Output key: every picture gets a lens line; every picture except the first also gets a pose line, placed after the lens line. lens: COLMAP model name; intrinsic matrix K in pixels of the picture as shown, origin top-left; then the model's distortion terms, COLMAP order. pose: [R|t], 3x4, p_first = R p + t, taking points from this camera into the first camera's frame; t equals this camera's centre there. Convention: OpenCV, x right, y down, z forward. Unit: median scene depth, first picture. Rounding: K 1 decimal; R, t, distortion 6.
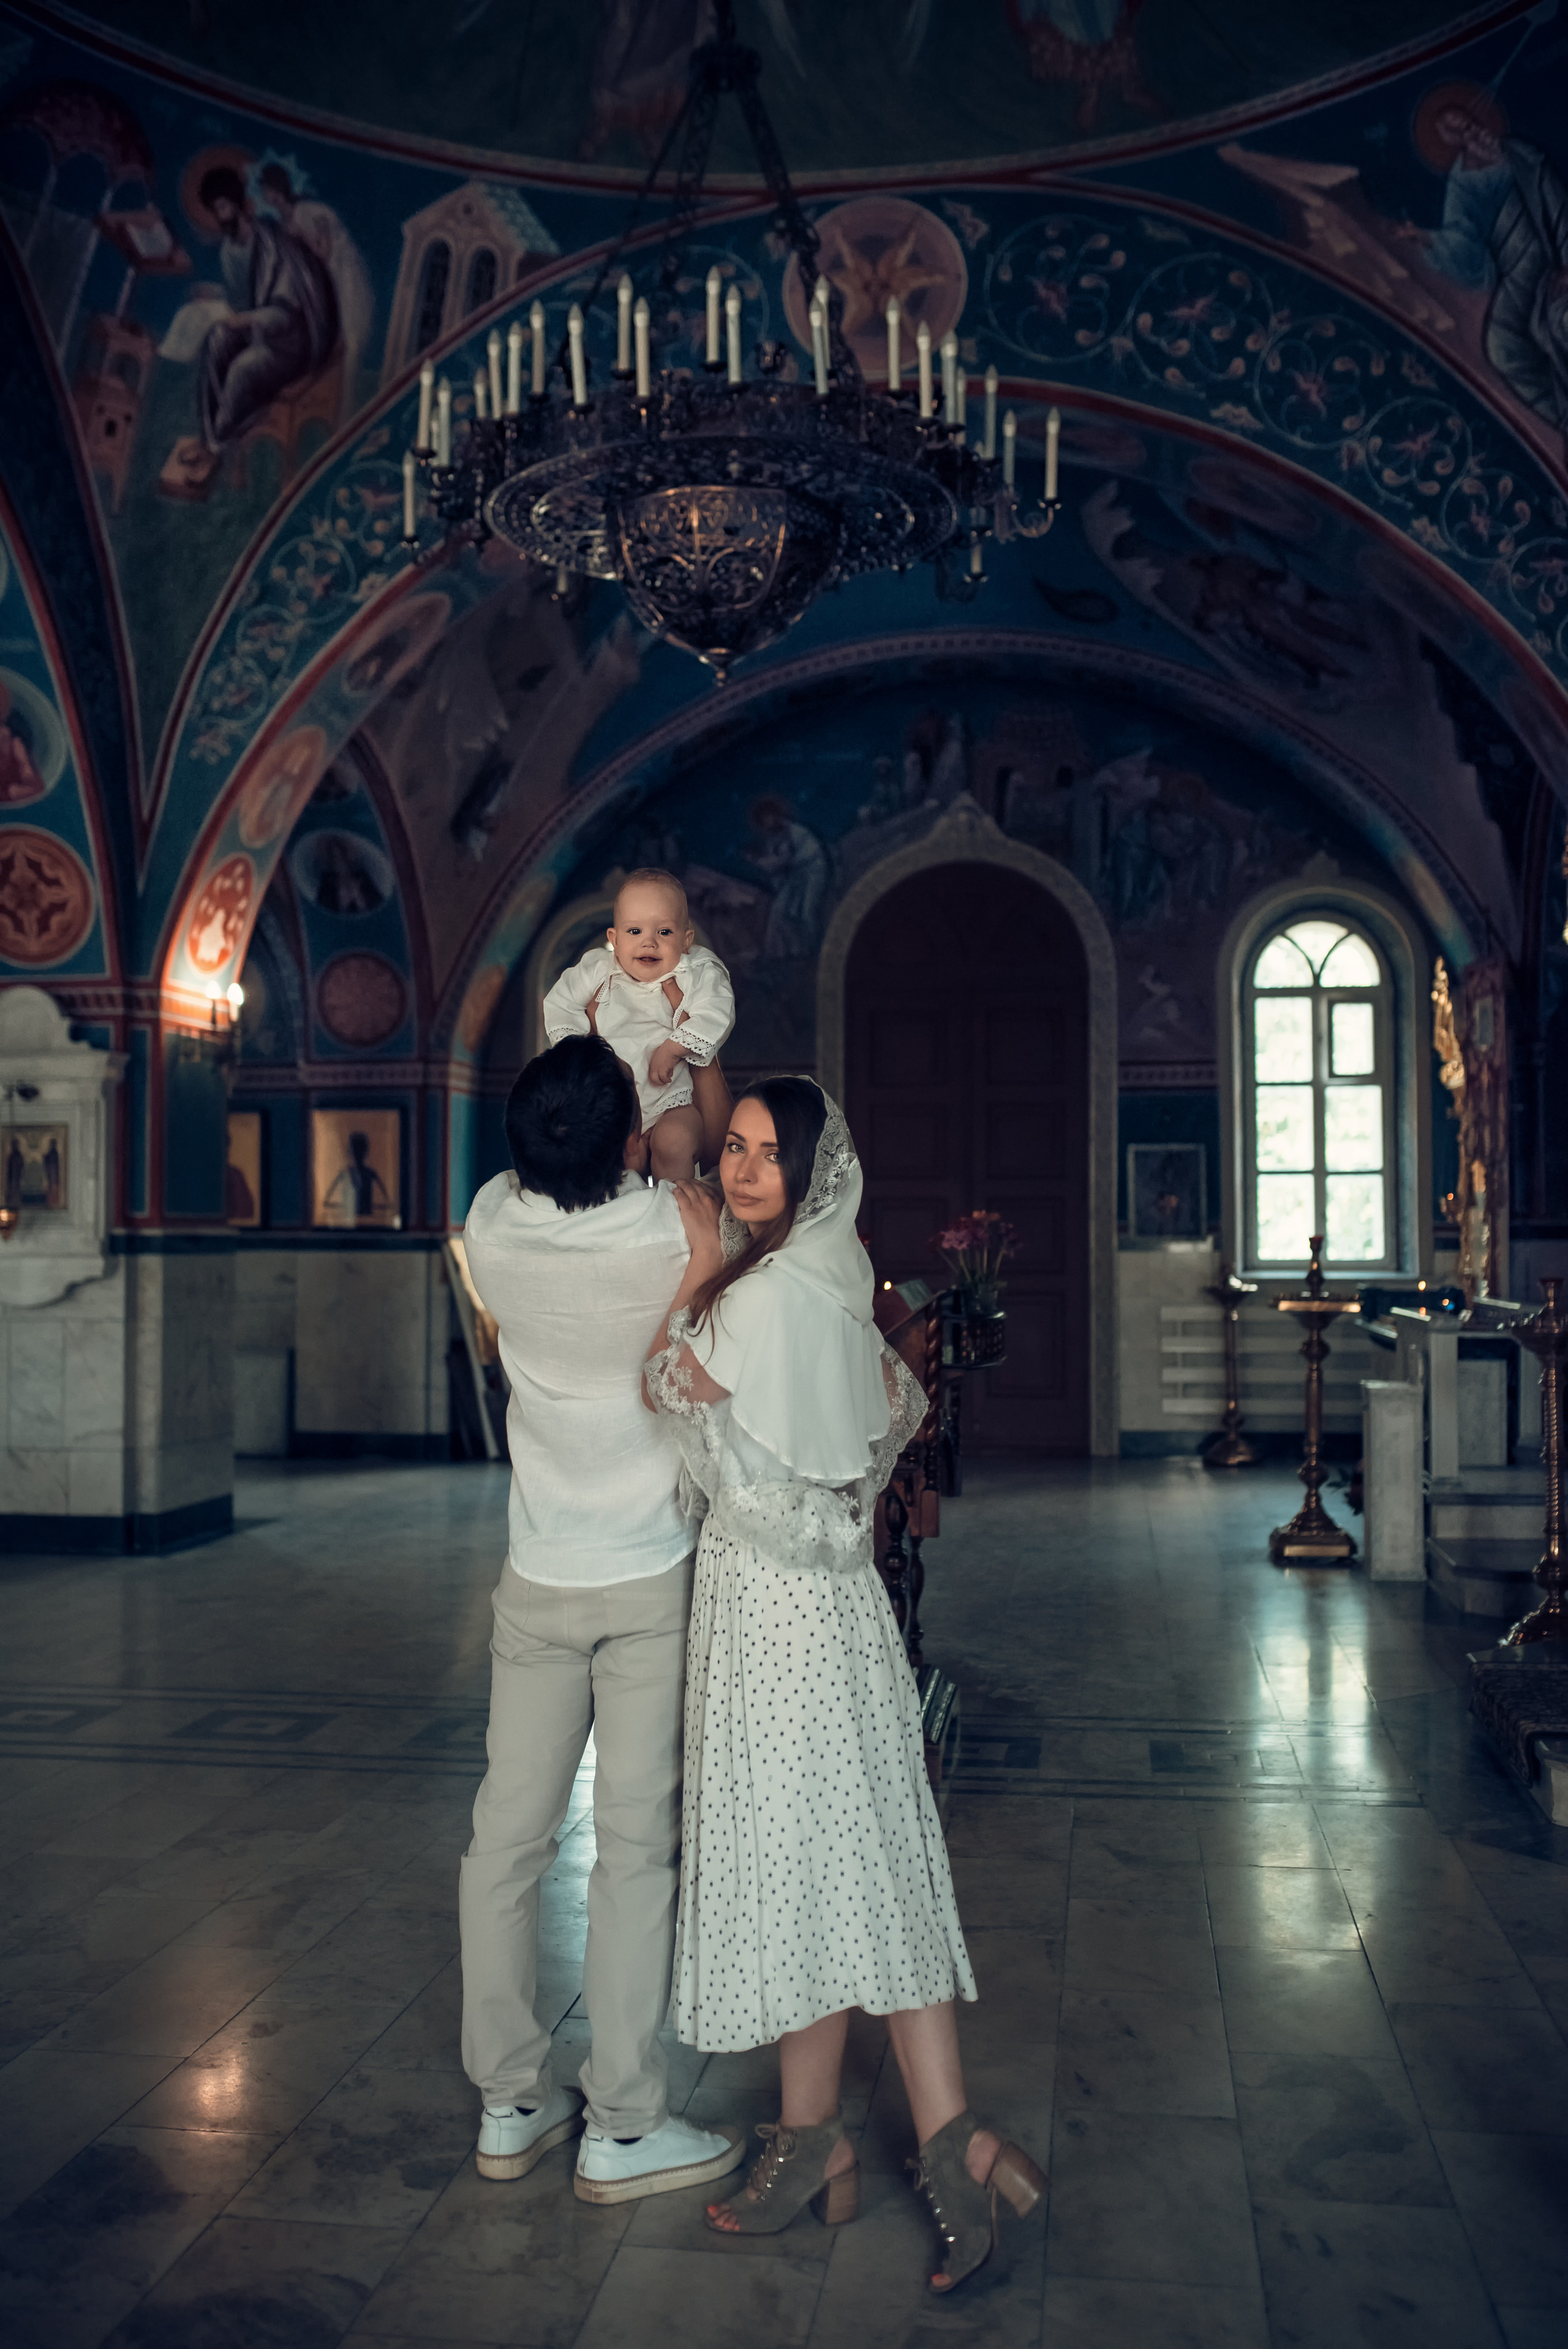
lens RADIAL K [[2425.8, 0, 800.6], [0, 2425.8, 1158.5], [0, 0, 1]] dist [-0.019667, 0.000000]
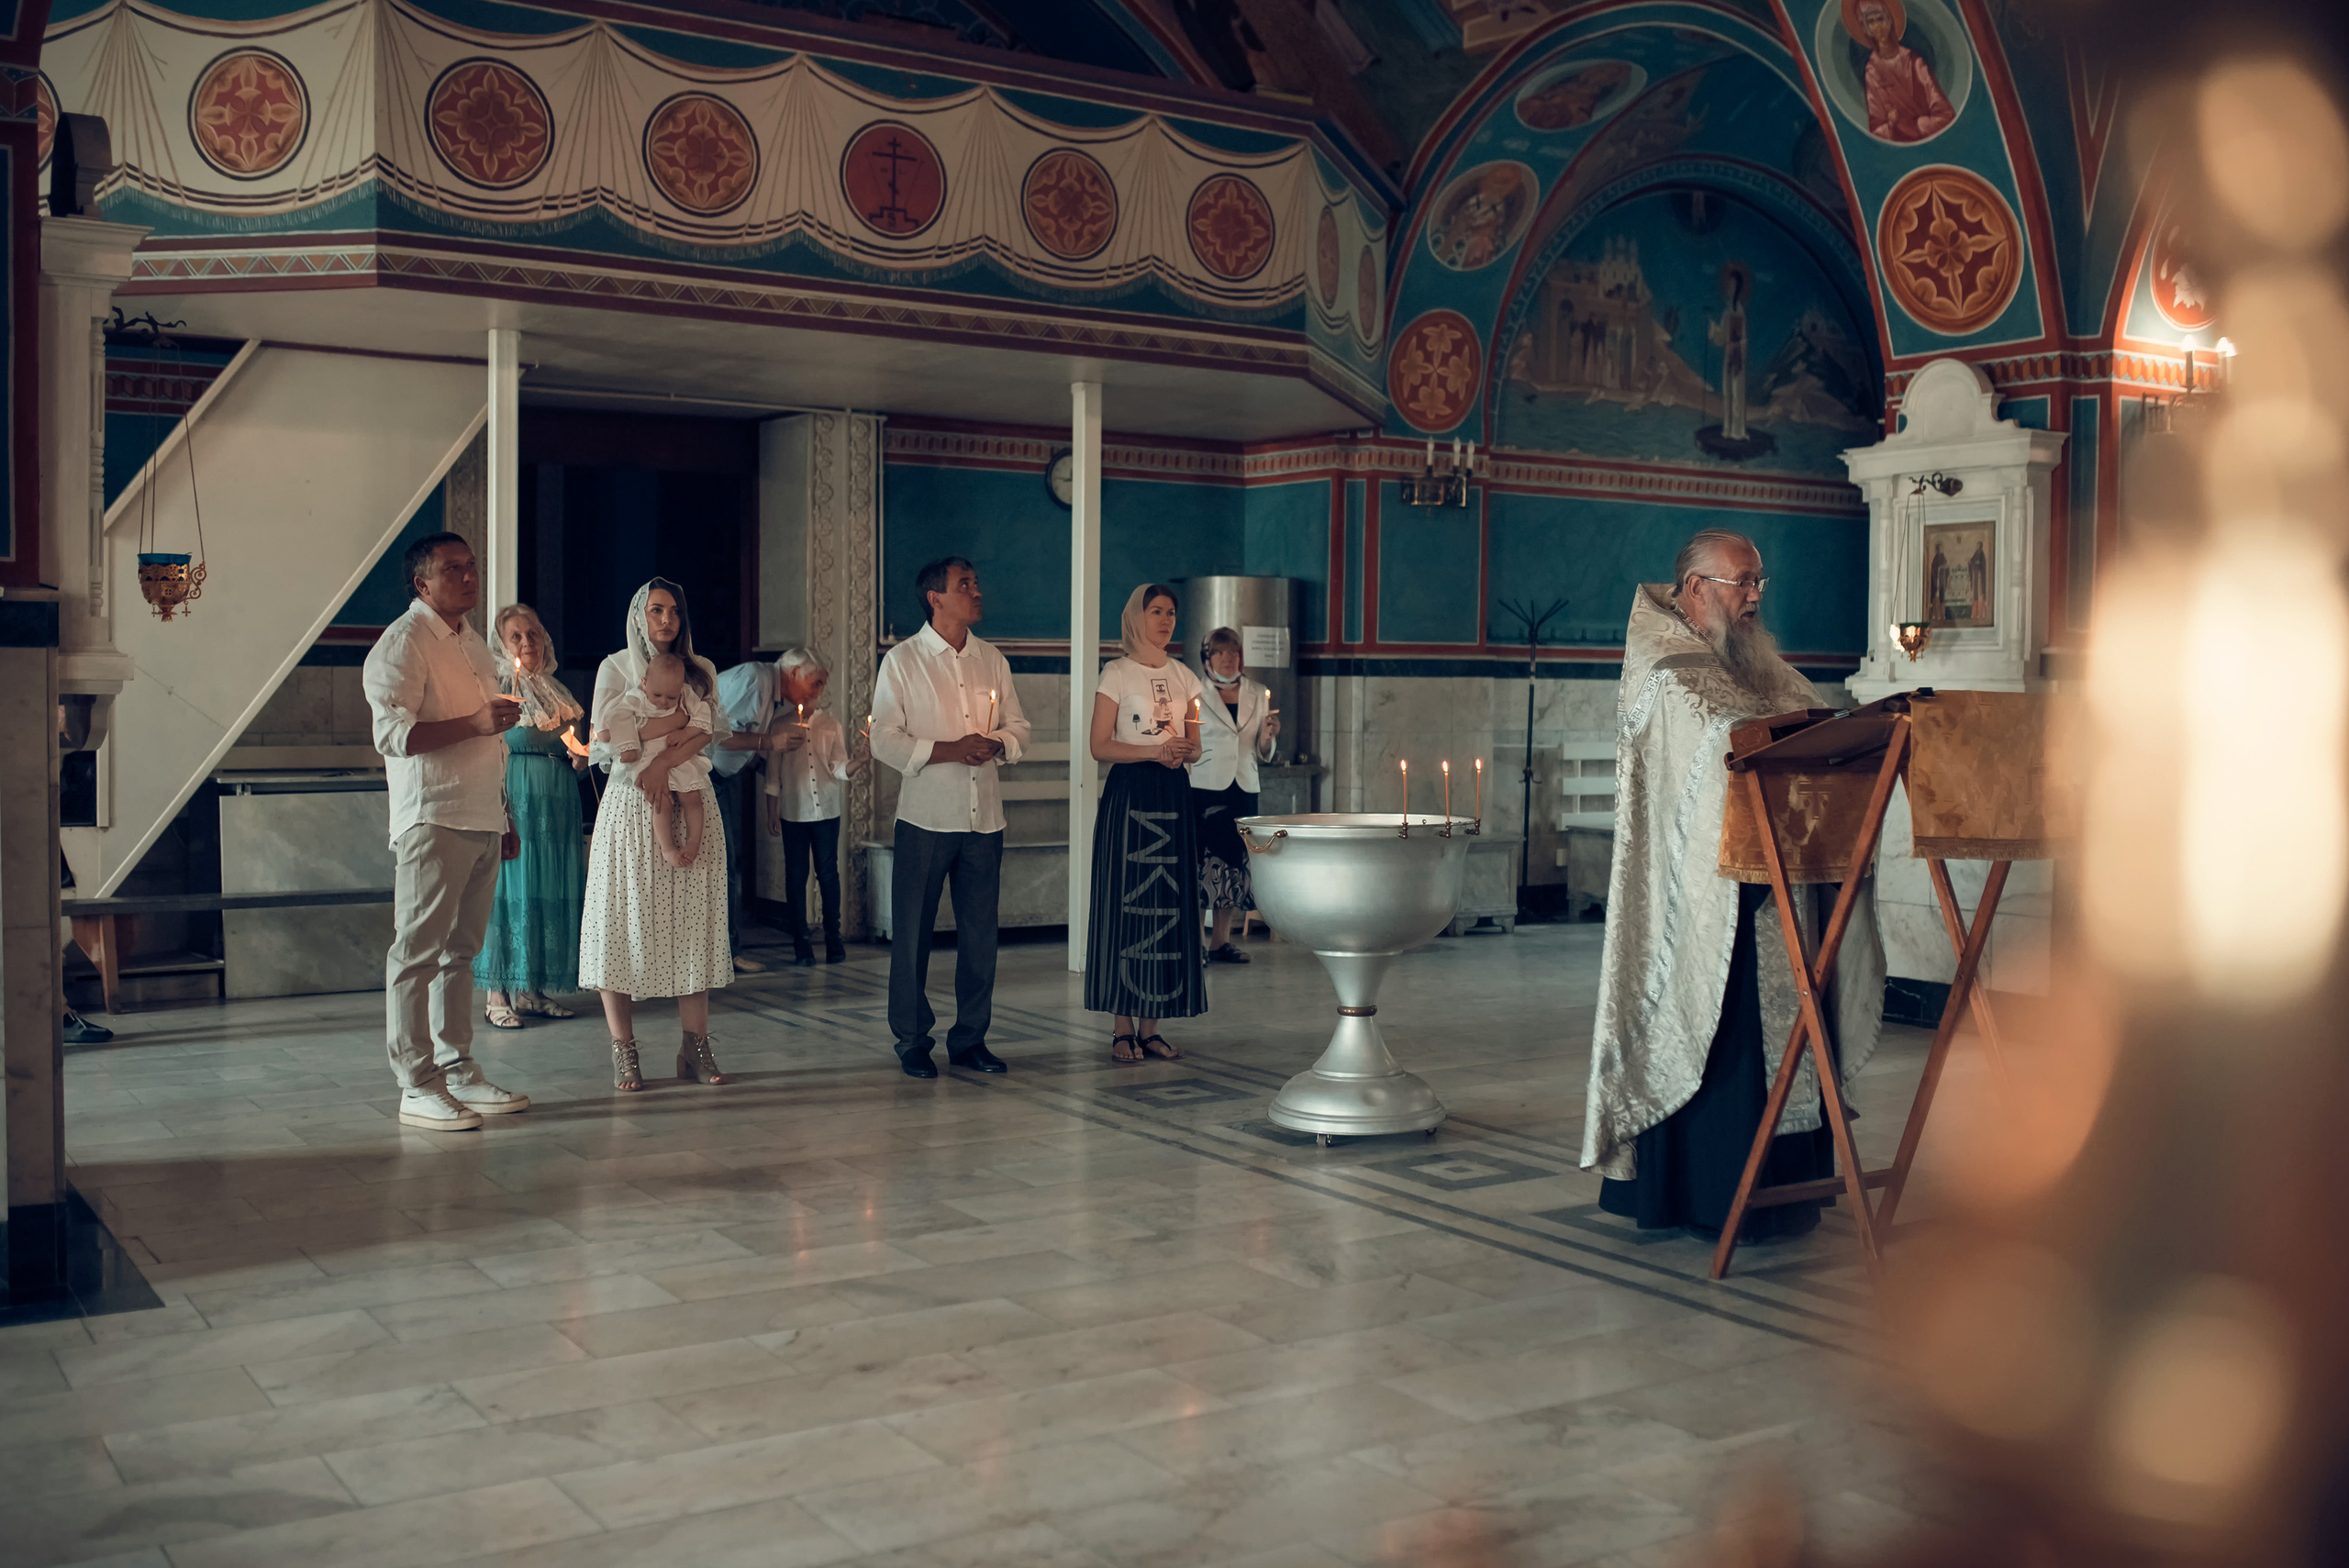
lens RADIAL K [[2426.1, 0, 1171.5], [0, 2426.1, 781.1], [0, 0, 1]] dist [-0.019667, 0.000000]
pose [[0.646772, 0.035605, -0.761852, 0.149736], [0.018664, 0.997872, 0.062480, 0.017494], [0.762455, -0.054630, 0.644731, 0.247031]]
